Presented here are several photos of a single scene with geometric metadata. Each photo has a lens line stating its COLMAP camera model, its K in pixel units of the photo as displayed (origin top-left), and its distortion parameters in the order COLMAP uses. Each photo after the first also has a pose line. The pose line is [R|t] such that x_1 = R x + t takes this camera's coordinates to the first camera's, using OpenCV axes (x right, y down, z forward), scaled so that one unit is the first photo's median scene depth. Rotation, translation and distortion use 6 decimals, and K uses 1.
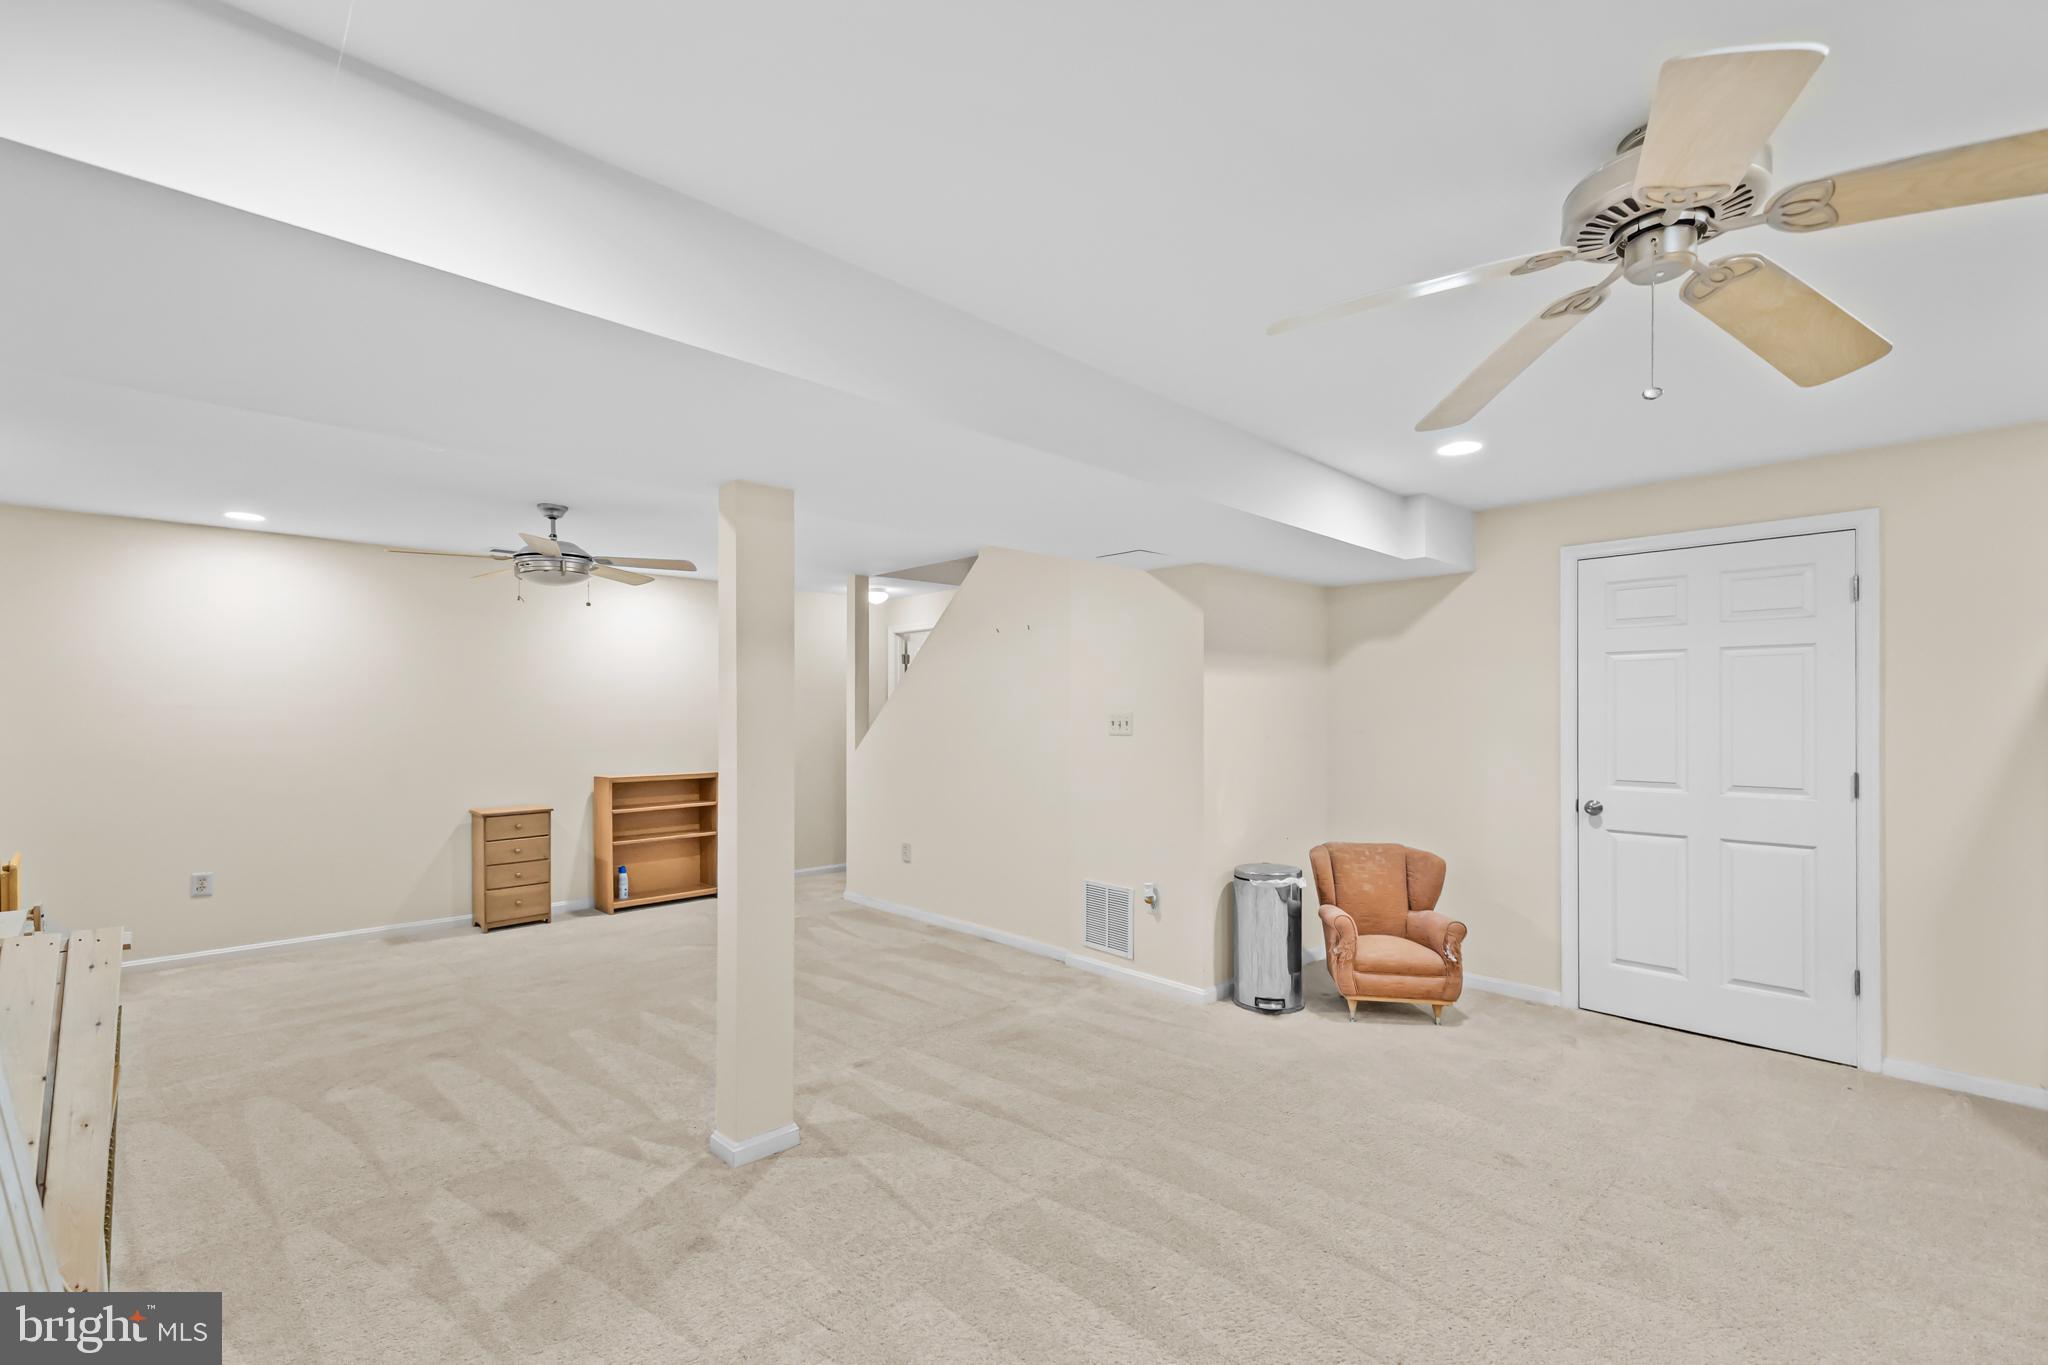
lens RADIAL K [[874.1, 0, 1010.8], [0, 874.1, 697.6], [0, 0, 1]] dist [0.000803, 0.000082]
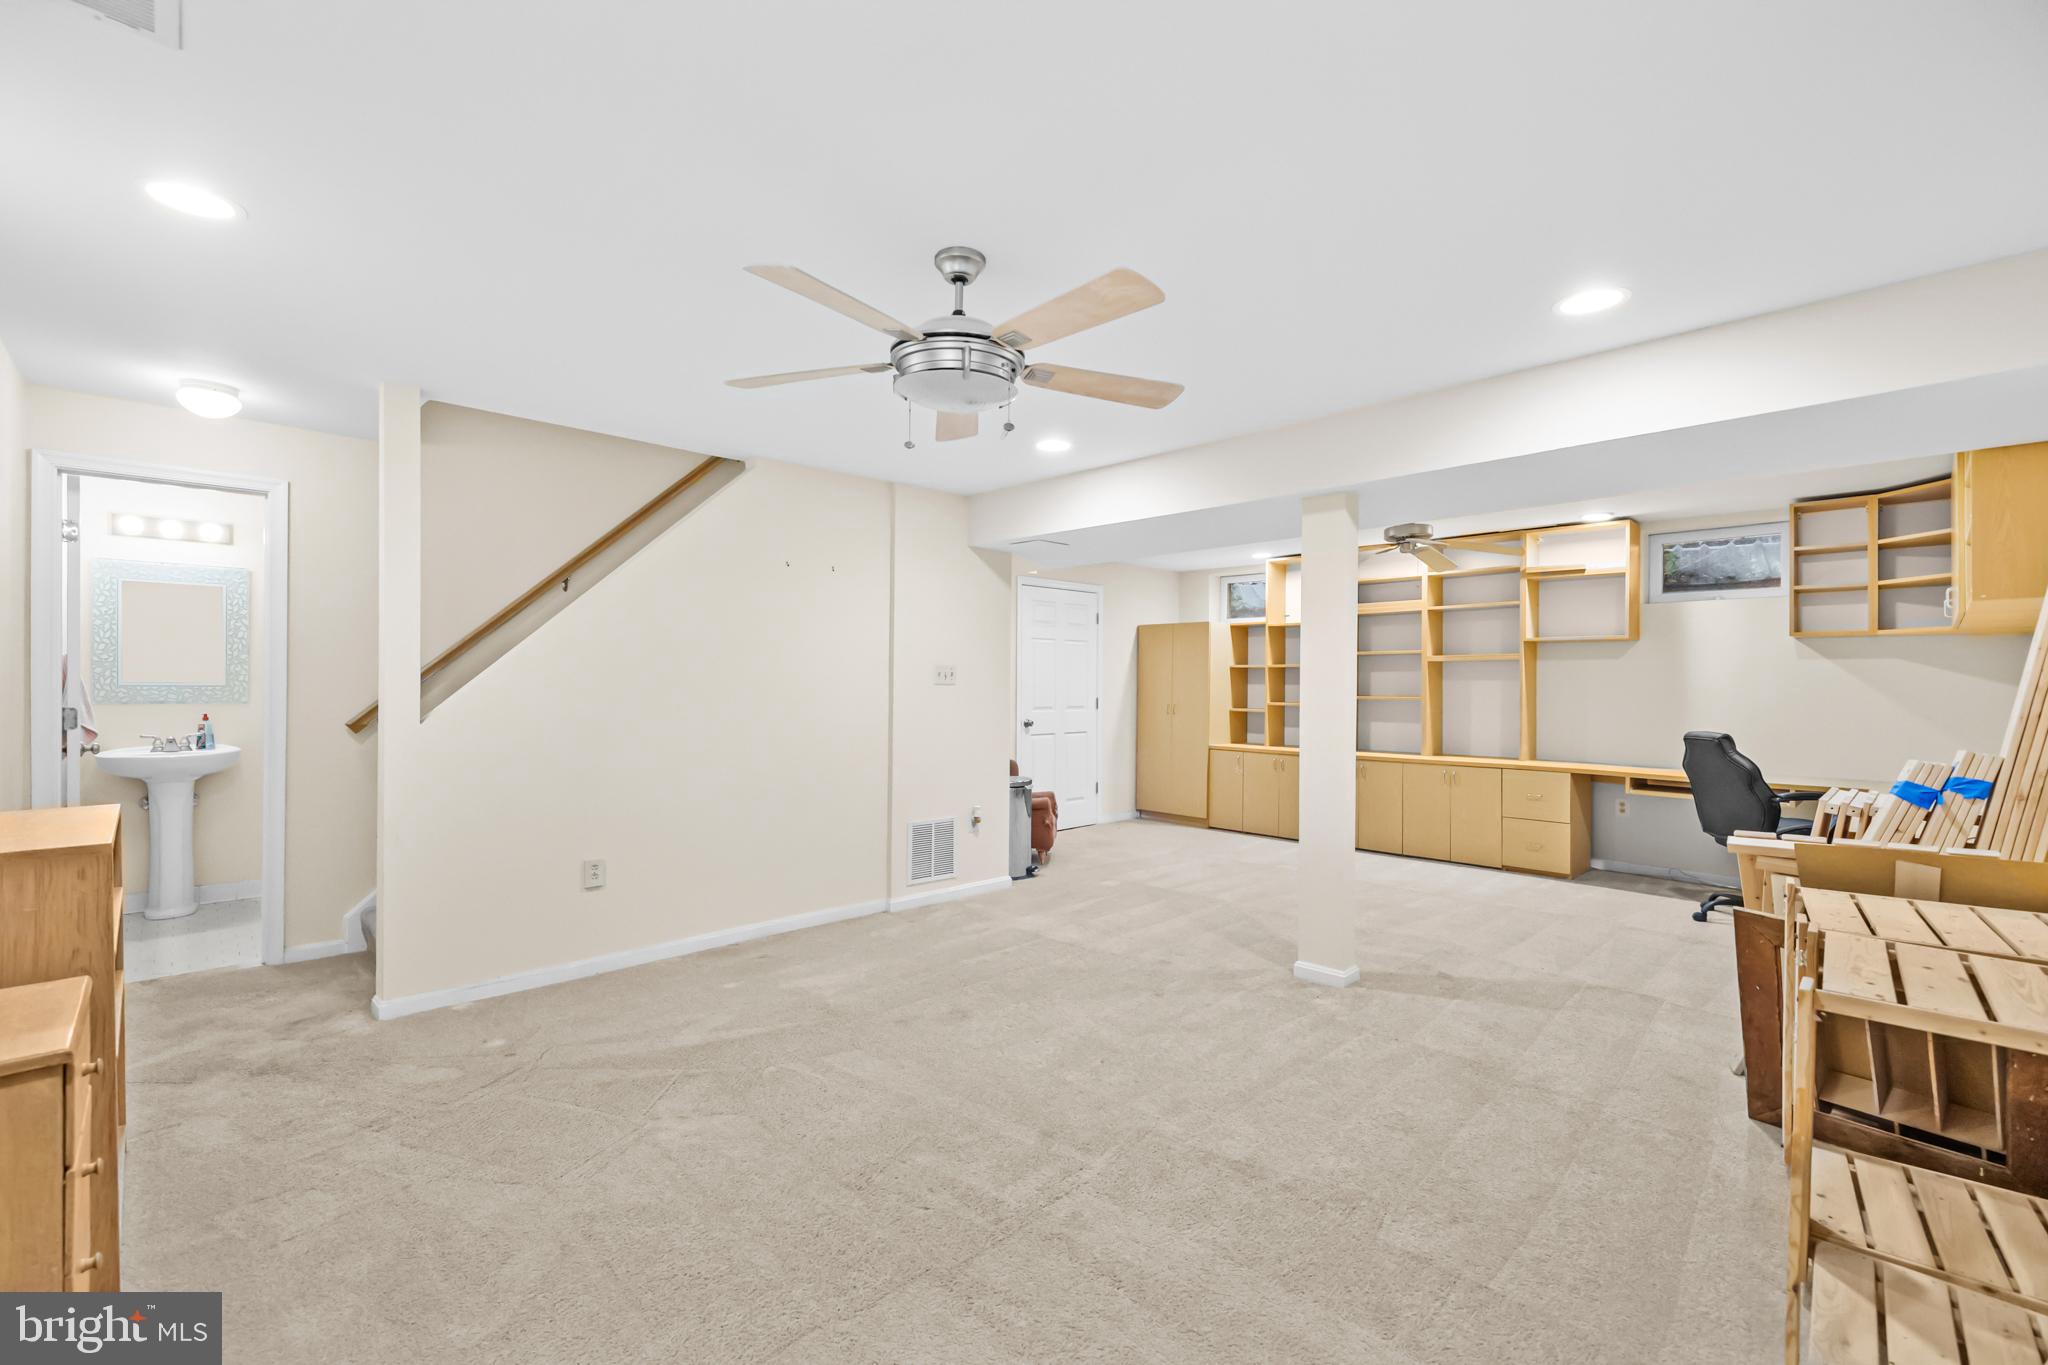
lens RADIAL K [[874.1, 0, 1010.8], [0, 874.1, 697.6], [0, 0, 1]] dist [0.000803, 0.000082]
pose [[-0.017807, -0.014119, 0.999742, -1.004514], [-0.014005, 0.999806, 0.013870, 0.042251], [-0.999743, -0.013754, -0.018001, 0.931975]]
